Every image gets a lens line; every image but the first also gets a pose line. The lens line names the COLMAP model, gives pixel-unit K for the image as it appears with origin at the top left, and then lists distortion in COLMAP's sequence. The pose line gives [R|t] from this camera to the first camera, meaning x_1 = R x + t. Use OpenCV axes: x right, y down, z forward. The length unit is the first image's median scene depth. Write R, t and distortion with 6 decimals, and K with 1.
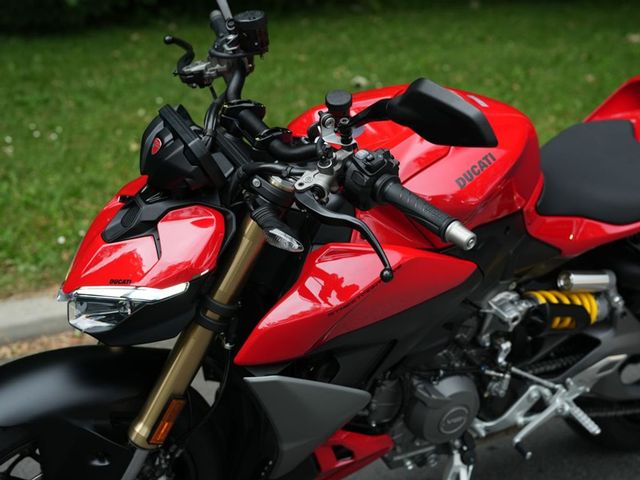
lens RADIAL K [[989.9, 0, 320.3], [0, 989.9, 250.3], [0, 0, 1]] dist [0.046883, 0.000000]
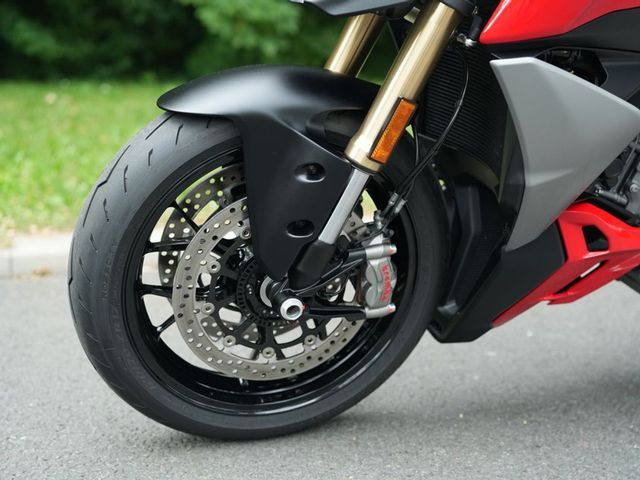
lens RADIAL K [[989.9, 0, 322.4], [0, 989.9, 243.1], [0, 0, 1]] dist [0.046883, 0.000000]
pose [[0.984769, 0.025593, -0.171973, -0.055768], [-0.050541, 0.988532, -0.142300, 0.321398], [0.166359, 0.148825, 0.974770, 0.158790]]
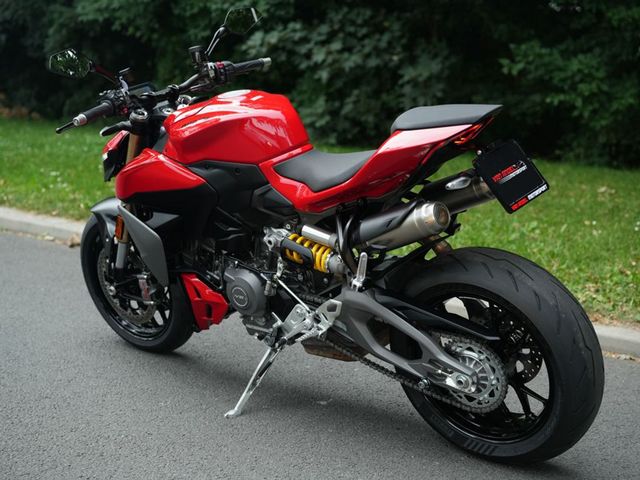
lens RADIAL K [[989.9, 0, 322.4], [0, 989.9, 253.3], [0, 0, 1]] dist [0.046883, 0.000000]
pose [[0.371653, 0.165781, -0.913450, 1.625869], [-0.340974, 0.939535, 0.031785, 0.008238], [0.863488, 0.299650, 0.405708, 0.438797]]
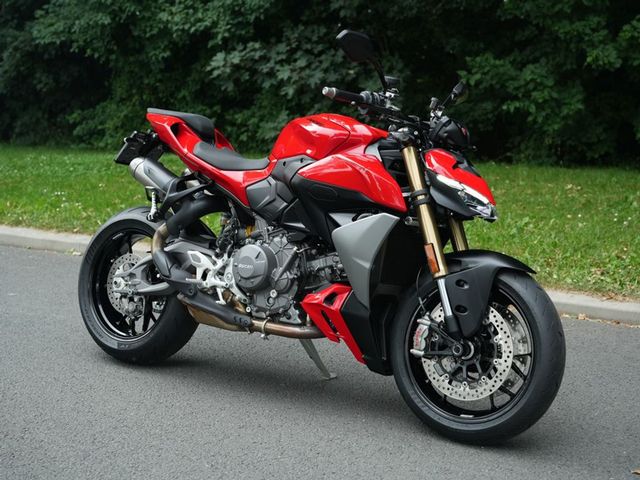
lens RADIAL K [[989.9, 0, 330.8], [0, 989.9, 247.1], [0, 0, 1]] dist [0.046883, 0.000000]
pose [[0.472345, 0.131343, -0.871573, 1.735566], [-0.295086, 0.955338, -0.015954, 0.136731], [0.830551, 0.264724, 0.490007, 0.022821]]
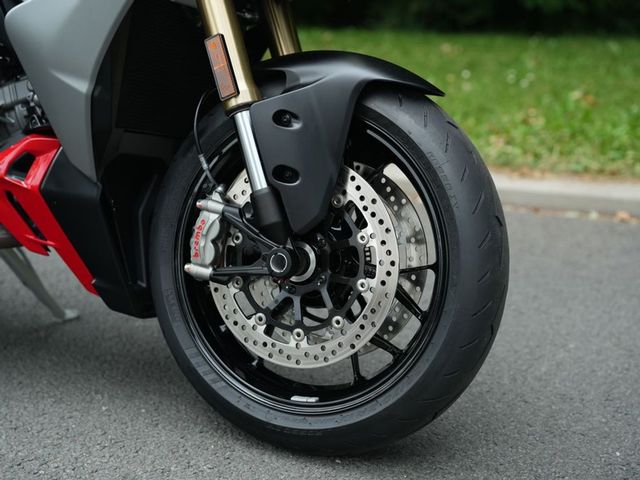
lens RADIAL K [[989.9, 0, 318.4], [0, 989.9, 240.2], [0, 0, 1]] dist [0.046883, 0.000000]
pose [[0.582425, 0.187149, -0.791048, 1.065651], [-0.269344, 0.962594, 0.029424, 0.163417], [0.766965, 0.195927, 0.611047, 0.580608]]
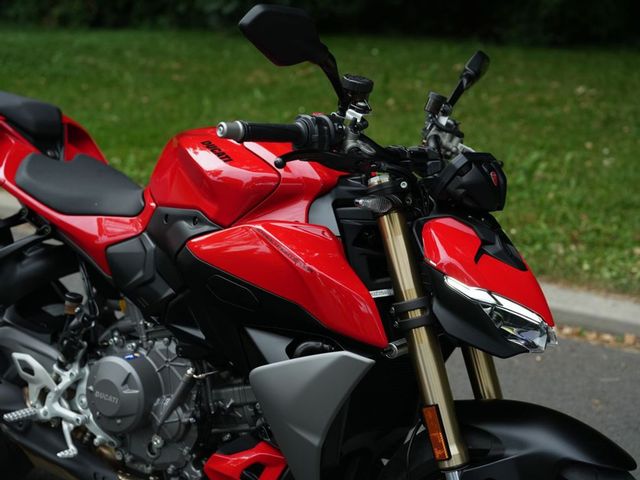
lens RADIAL K [[989.9, 0, 323.9], [0, 989.9, 245.3], [0, 0, 1]] dist [0.046883, 0.000000]
pose [[0.498454, 0.261150, -0.826646, 1.030996], [-0.277868, 0.951367, 0.133002, -0.161872], [0.821178, 0.163403, 0.546778, 0.377263]]
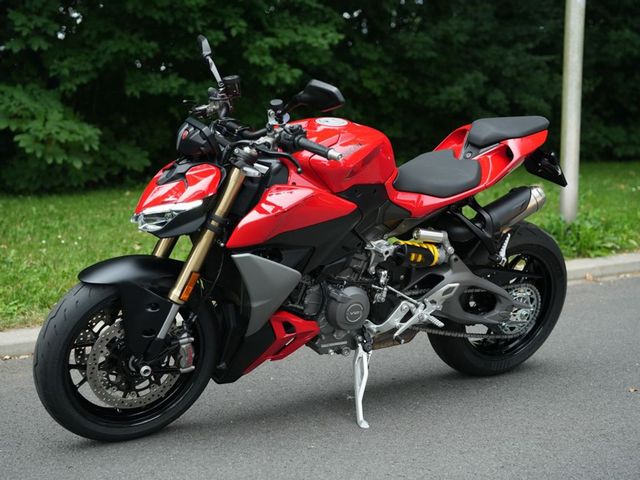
lens RADIAL K [[989.9, 0, 307.9], [0, 989.9, 242.7], [0, 0, 1]] dist [0.046883, 0.000000]
pose [[0.999283, -0.030689, 0.022188, 0.021240], [0.034673, 0.977043, -0.210203, 0.403984], [-0.015228, 0.210822, 0.977406, -0.674273]]
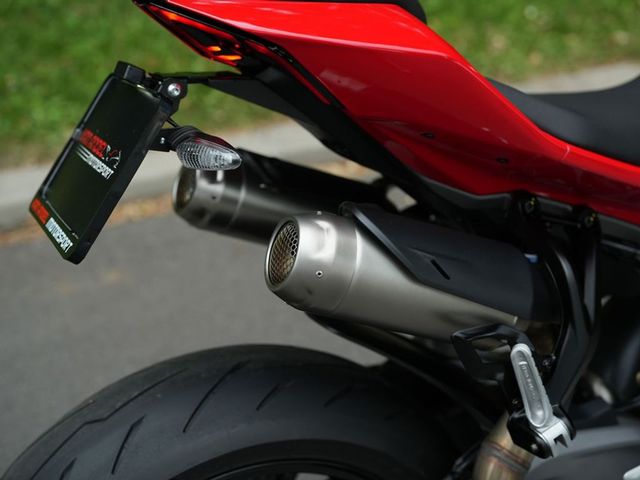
lens RADIAL K [[989.9, 0, 323.9], [0, 989.9, 240.5], [0, 0, 1]] dist [0.046883, 0.000000]
pose [[0.999101, 0.026430, -0.033134, -0.172138], [-0.021234, 0.988700, 0.148398, -0.009486], [0.036681, -0.147561, 0.988372, 0.181585]]
